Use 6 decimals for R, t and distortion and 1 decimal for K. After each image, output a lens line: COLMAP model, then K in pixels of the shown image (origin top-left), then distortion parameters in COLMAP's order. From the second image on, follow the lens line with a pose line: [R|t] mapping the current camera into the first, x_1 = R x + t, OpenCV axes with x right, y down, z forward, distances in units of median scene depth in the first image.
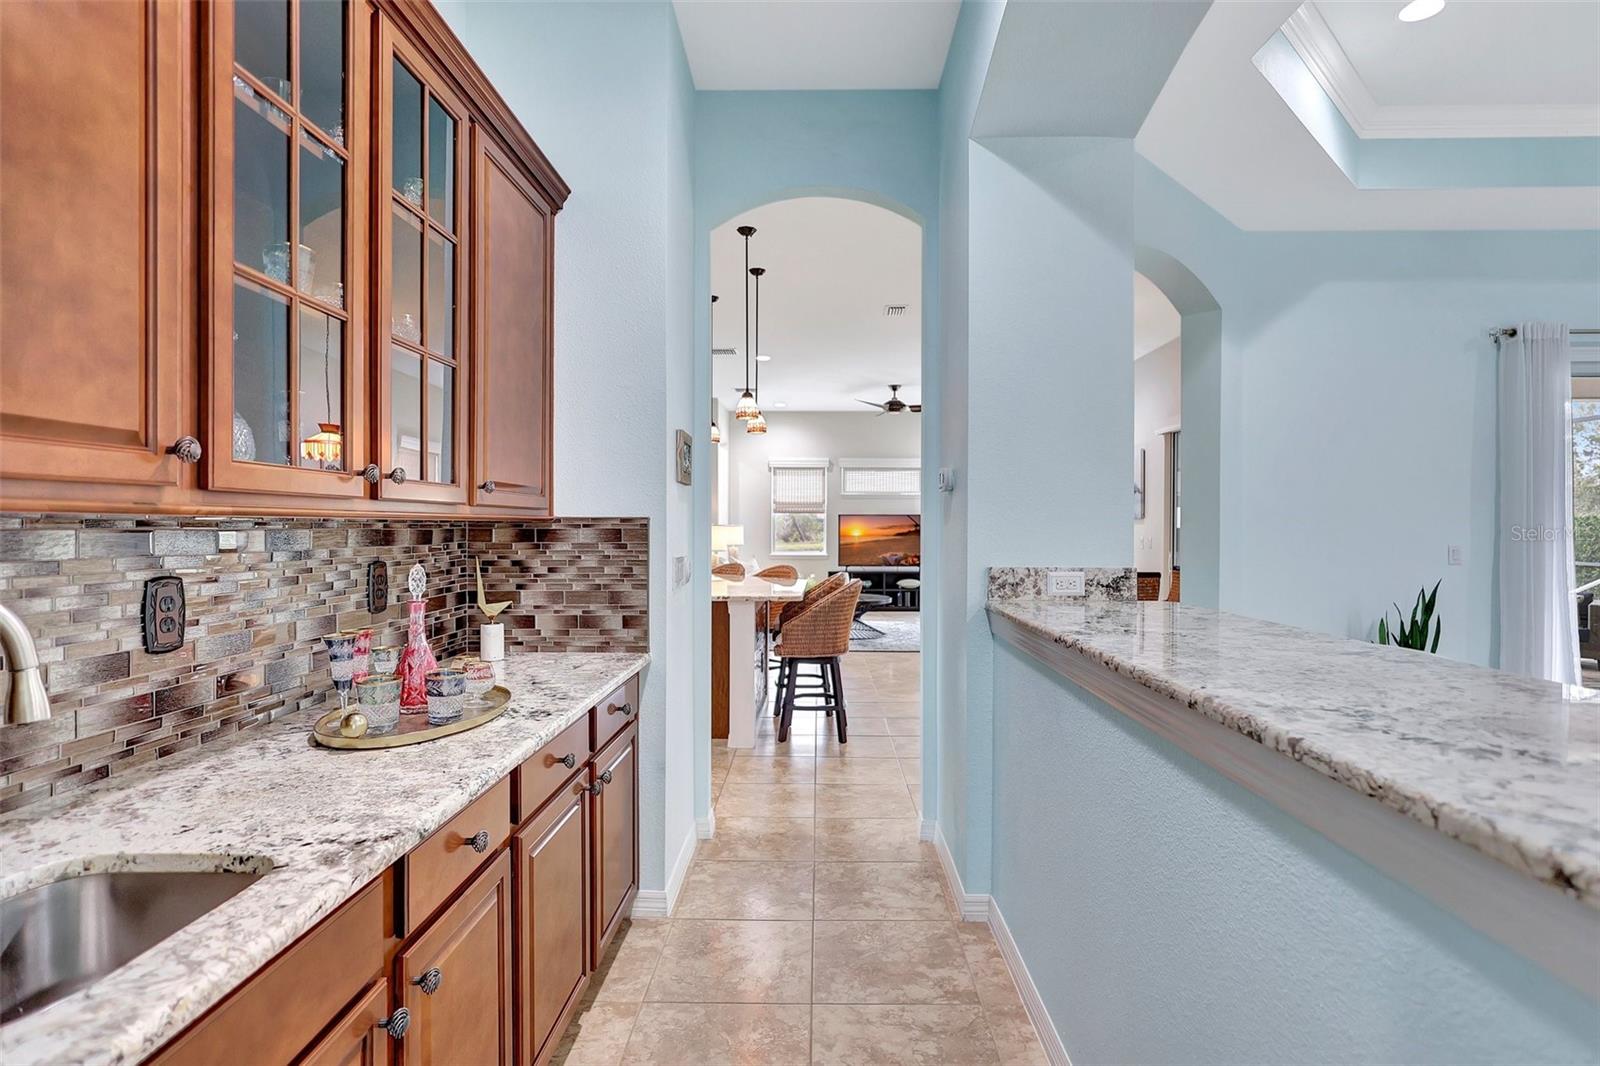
lens RADIAL K [[769.1, 0, 805.4], [0, 769.1, 527.1], [0, 0, 1]] dist [0.000730, 0.000624]
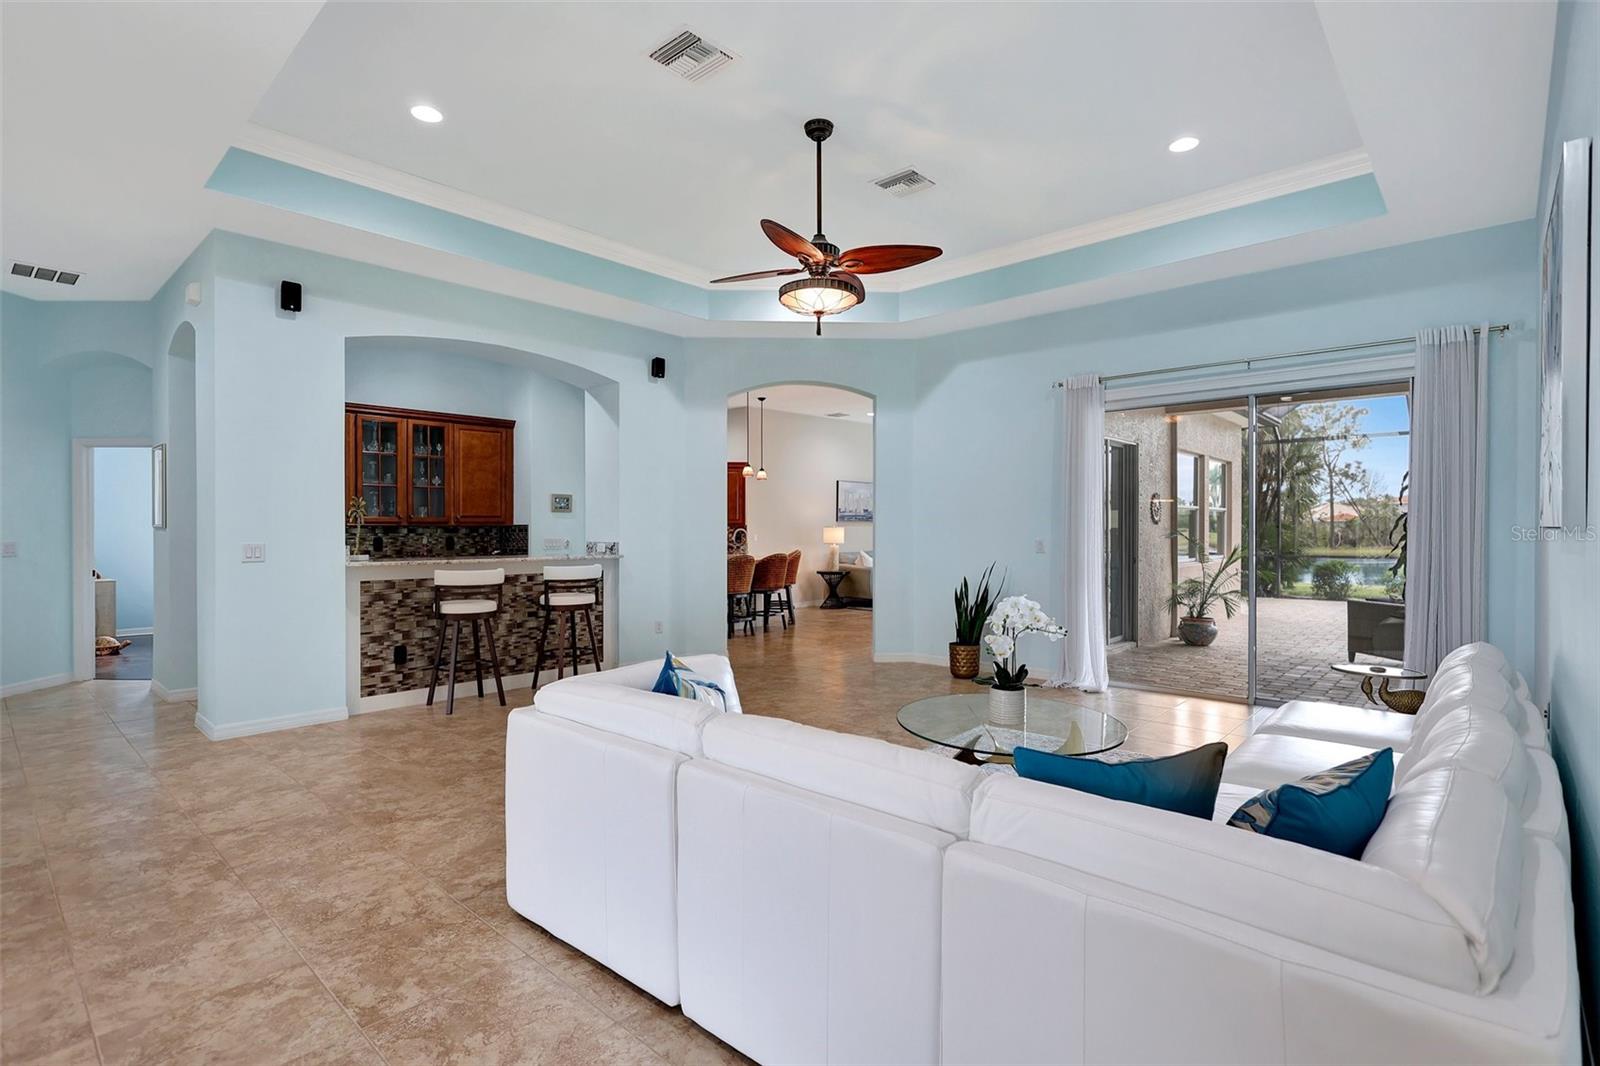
lens RADIAL K [[766.0, 0, 786.6], [0, 766.0, 533.0], [0, 0, 1]] dist [-0.000243, 0.000384]
pose [[0.749709, 0.002949, -0.661761, 4.599686], [0.000354, 0.999988, 0.004858, 0.008870], [0.661767, -0.003876, 0.749699, -1.042214]]
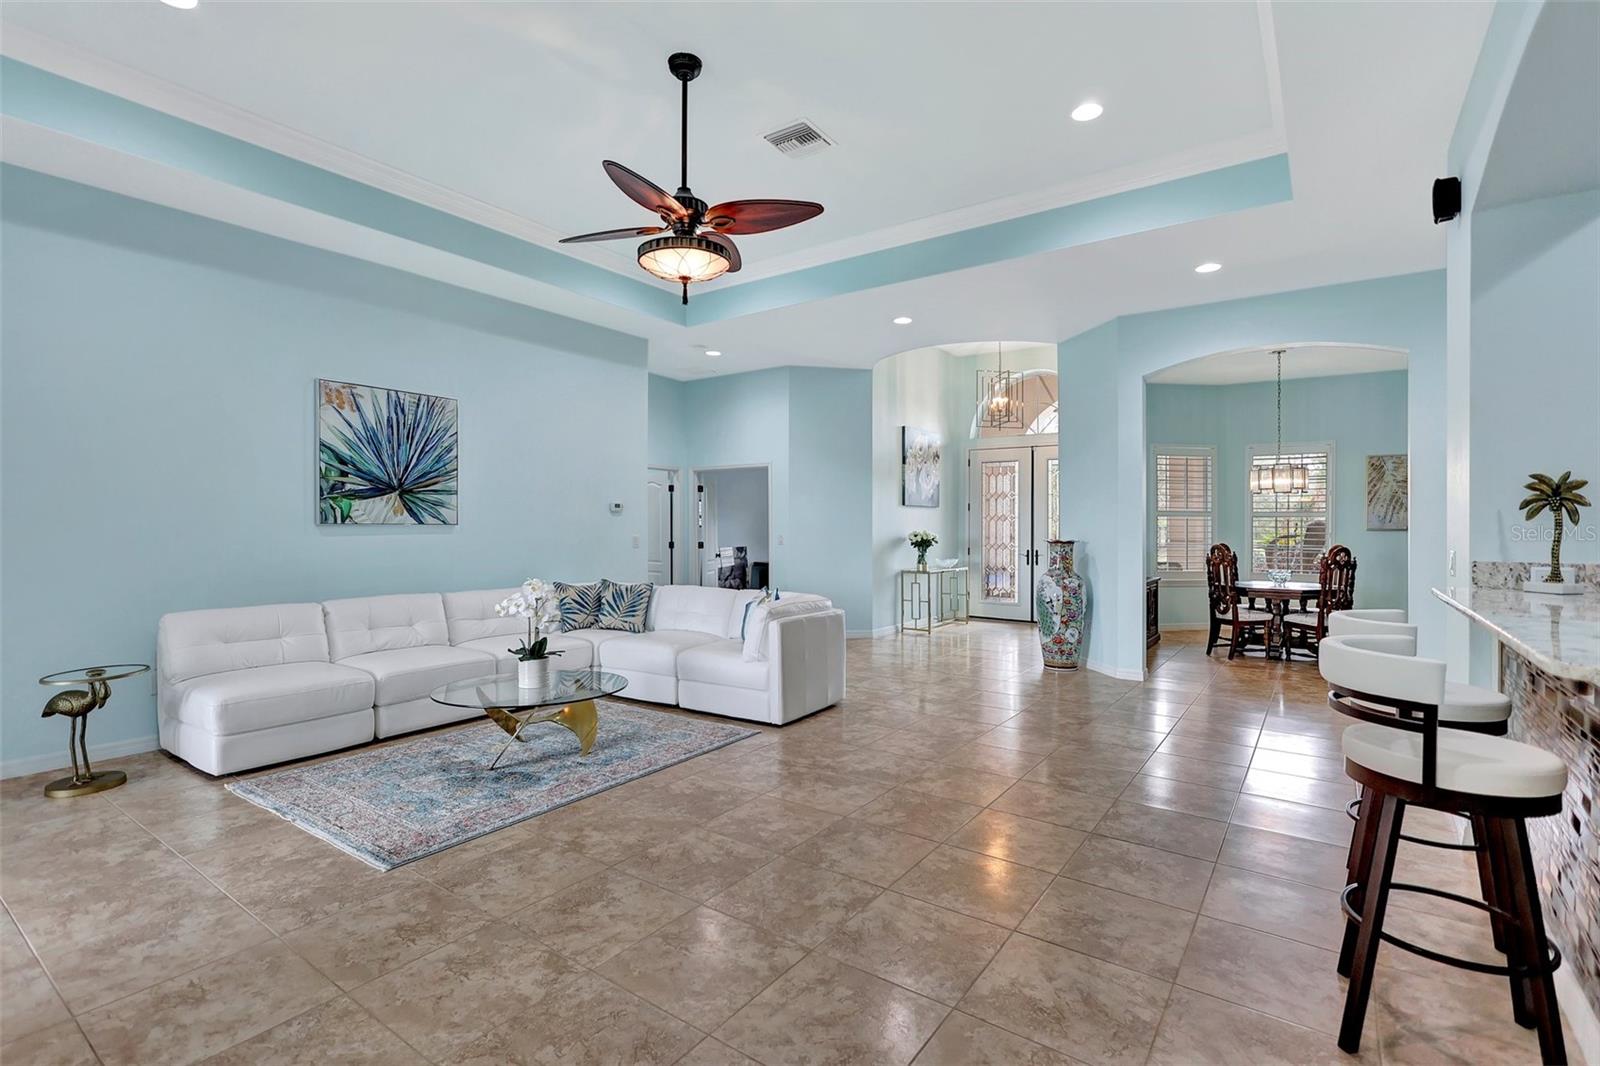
lens RADIAL K [[750.3, 0, 798.0], [0, 750.3, 527.1], [0, 0, 1]] dist [0.002545, 0.000150]
pose [[-0.825758, -0.007595, 0.563974, 1.065468], [-0.005933, 0.999971, 0.004779, -0.006121], [-0.563994, 0.000600, -0.825779, 3.045664]]
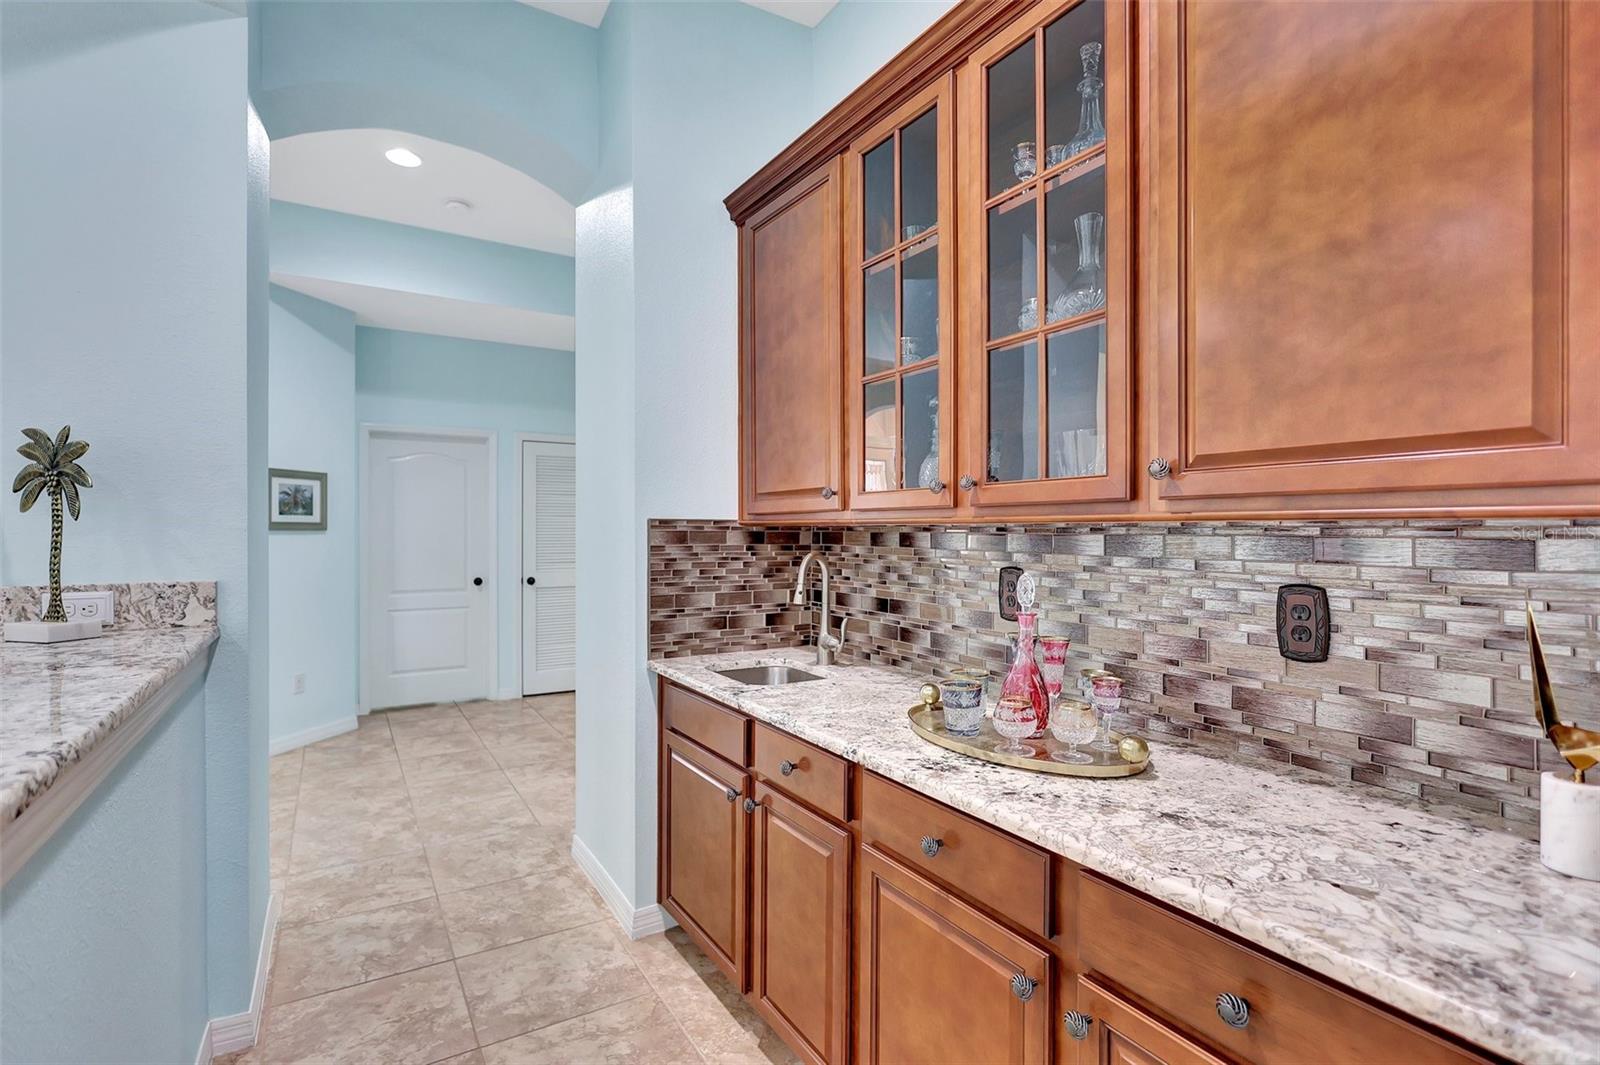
lens RADIAL K [[750.3, 0, 798.0], [0, 750.3, 526.6], [0, 0, 1]] dist [0.002545, 0.000150]
pose [[-0.839931, -0.004796, -0.542672, 0.236627], [-0.002756, 0.999986, -0.004572, -0.002092], [0.542687, -0.002345, -0.839932, 1.858346]]
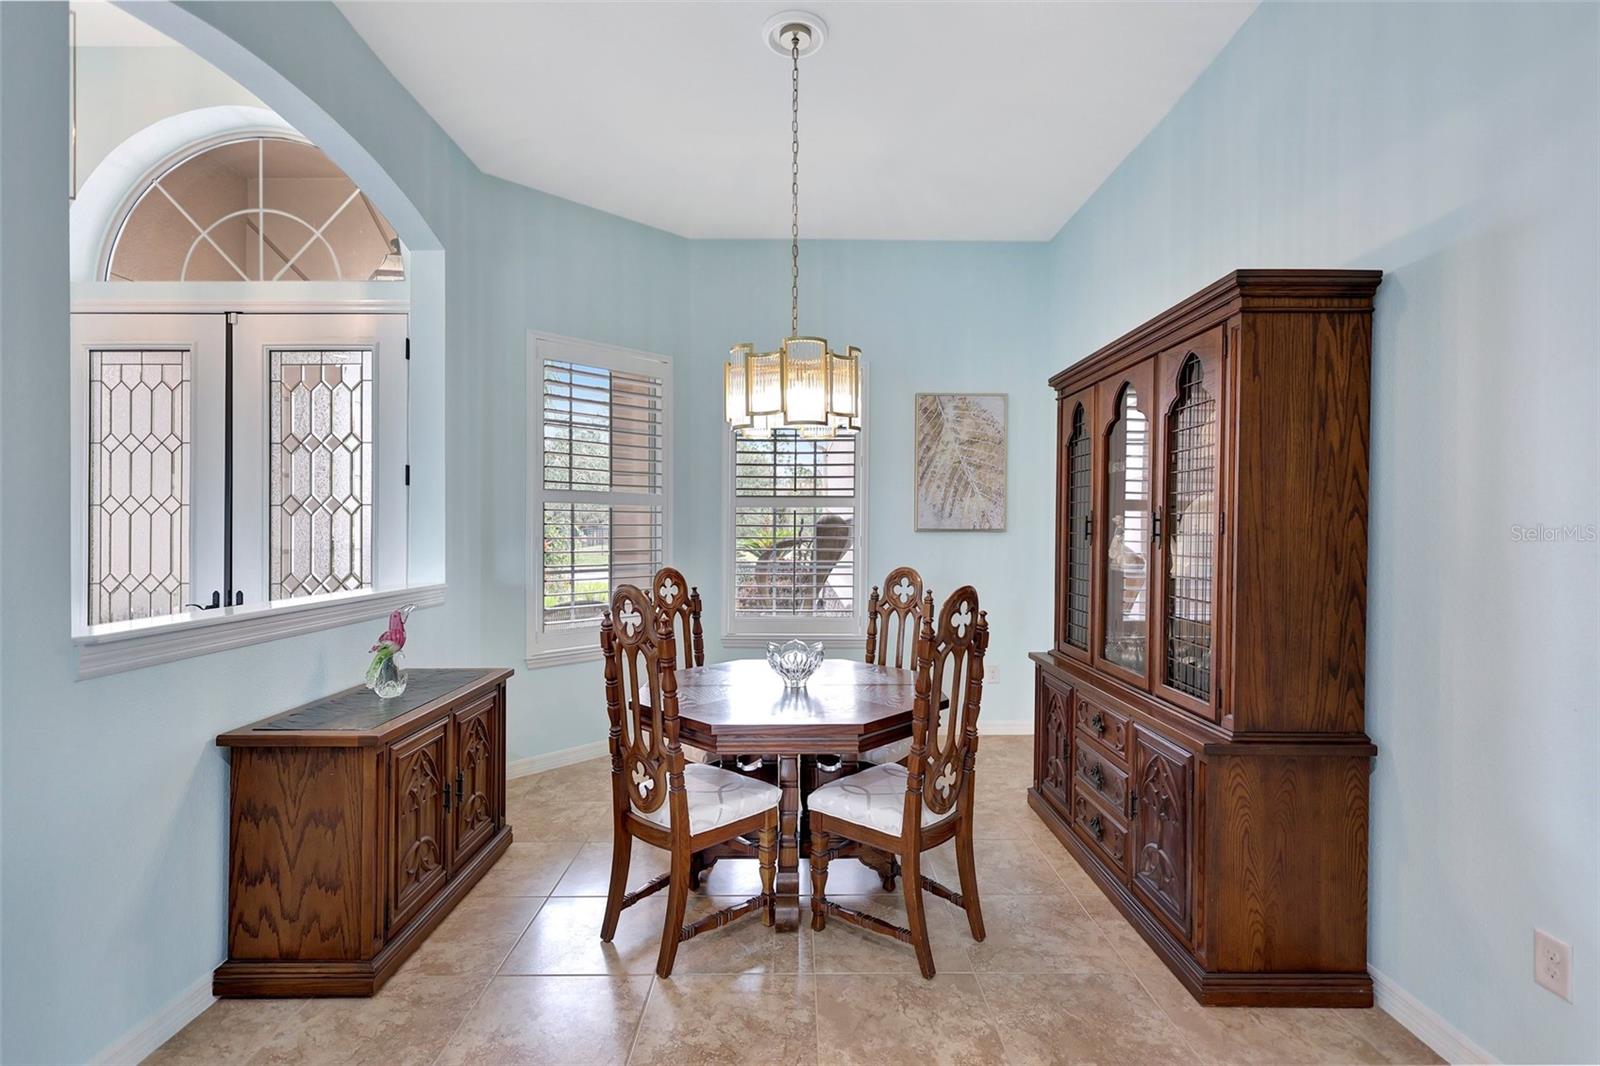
lens RADIAL K [[739.2, 0, 791.6], [0, 739.2, 529.6], [0, 0, 1]] dist [0.009566, 0.010226]
pose [[-0.999870, -0.005864, -0.015014, 1.281823], [-0.005924, 0.999975, 0.003957, 0.001083], [0.014990, 0.004046, -0.999879, -1.258404]]
